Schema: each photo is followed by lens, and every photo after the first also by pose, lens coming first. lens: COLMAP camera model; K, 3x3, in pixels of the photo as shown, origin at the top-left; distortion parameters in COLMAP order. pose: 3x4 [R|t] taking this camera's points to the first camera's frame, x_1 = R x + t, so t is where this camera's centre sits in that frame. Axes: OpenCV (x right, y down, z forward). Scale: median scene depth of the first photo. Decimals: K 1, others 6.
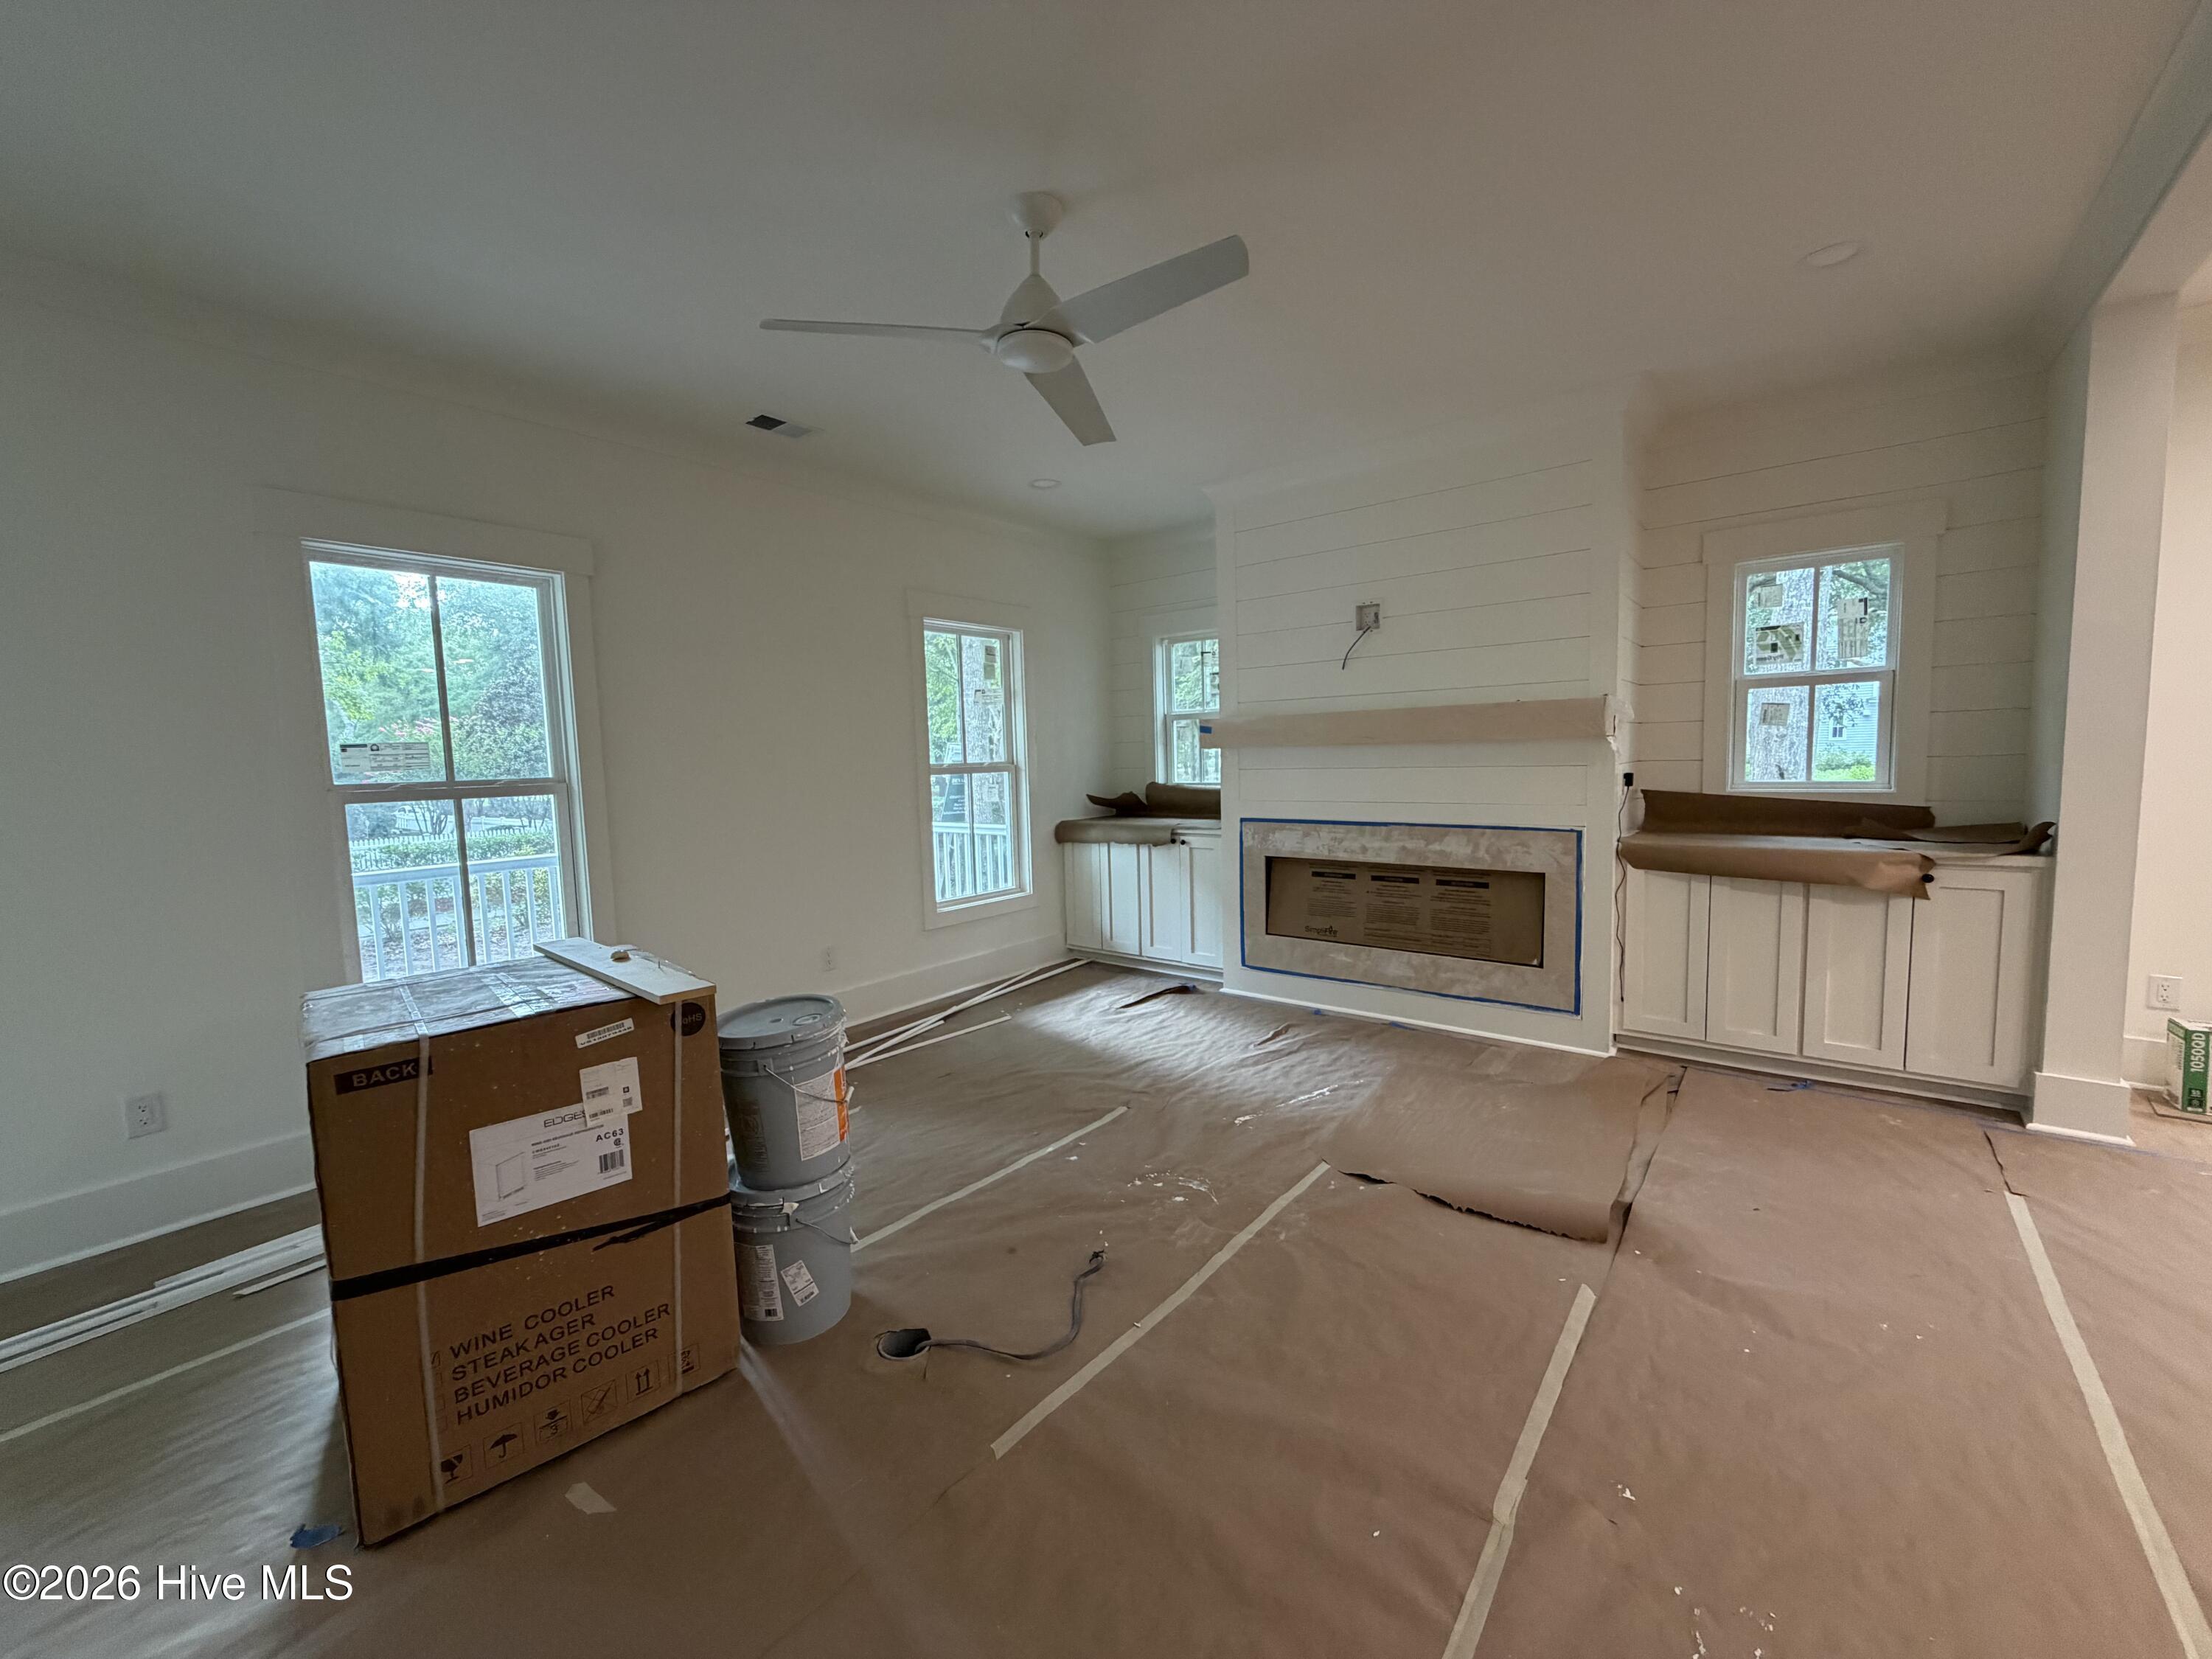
lens RADIAL K [[886.6, 0, 1106.0], [0, 886.6, 829.5], [0, 0, 1]] dist [0.000801, -0.000018]
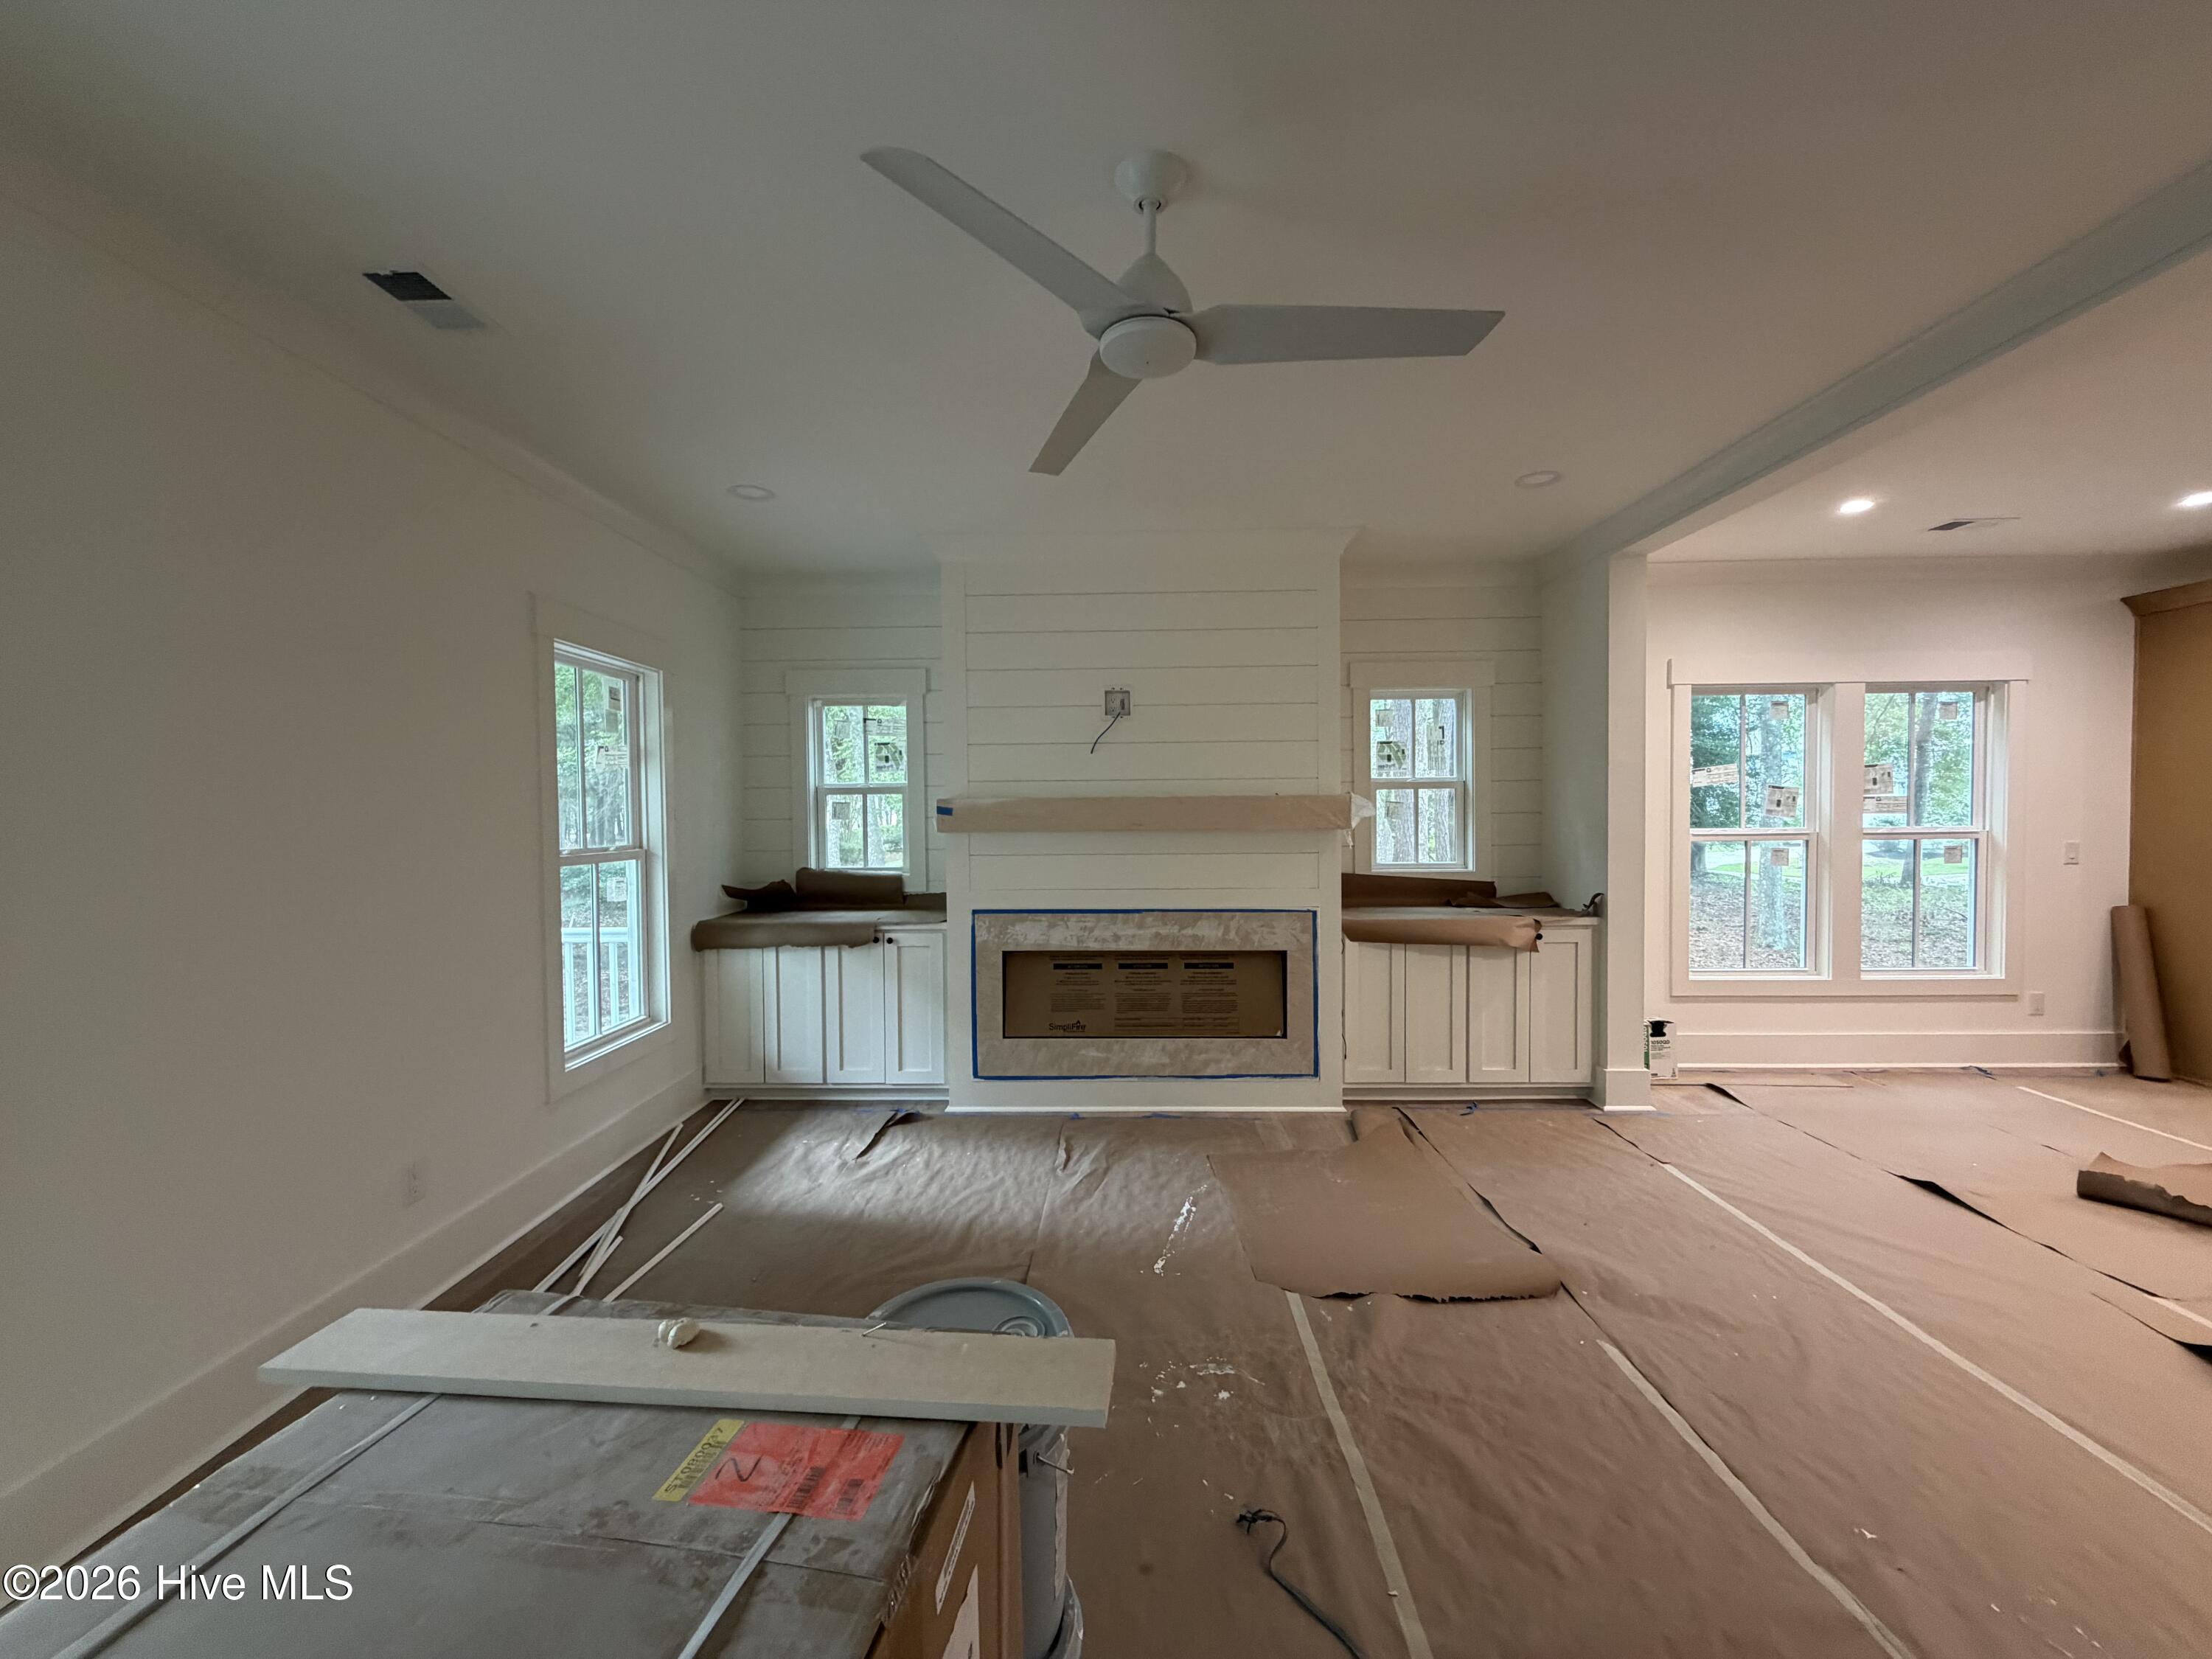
lens RADIAL K [[878.6, 0, 1098.0], [0, 878.6, 829.7], [0, 0, 1]] dist [-0.000145, -0.000252]
pose [[0.793741, 0.007589, 0.608209, -0.325370], [0.038724, 0.997263, -0.062980, -0.037435], [-0.607022, 0.073542, 0.791275, 0.249531]]
